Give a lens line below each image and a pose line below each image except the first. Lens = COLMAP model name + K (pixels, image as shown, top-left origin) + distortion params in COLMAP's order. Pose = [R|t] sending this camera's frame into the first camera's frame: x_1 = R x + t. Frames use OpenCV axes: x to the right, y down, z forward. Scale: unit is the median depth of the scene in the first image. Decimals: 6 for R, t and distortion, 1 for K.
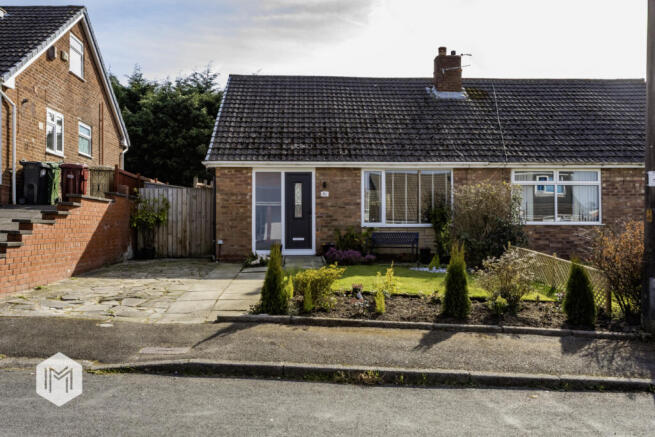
lens RADIAL K [[626.4, 0, 327.5], [0, 626.4, 218.5], [0, 0, 1]] dist [0.056764, -0.009144]
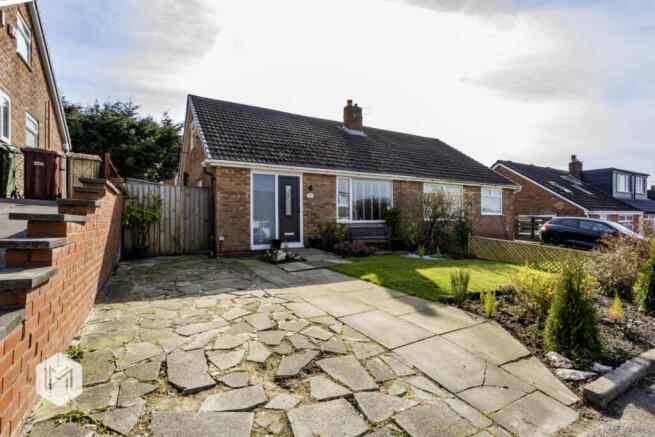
lens RADIAL K [[320.5, 0, 327.5], [0, 320.5, 218.5], [0, 0, 1]] dist [0.001958, 0.001496]
pose [[0.889283, -0.001063, 0.457356, -0.253637], [-0.000232, 0.999996, 0.002775, 0.002784], [-0.457357, -0.002573, 0.889279, 0.441897]]
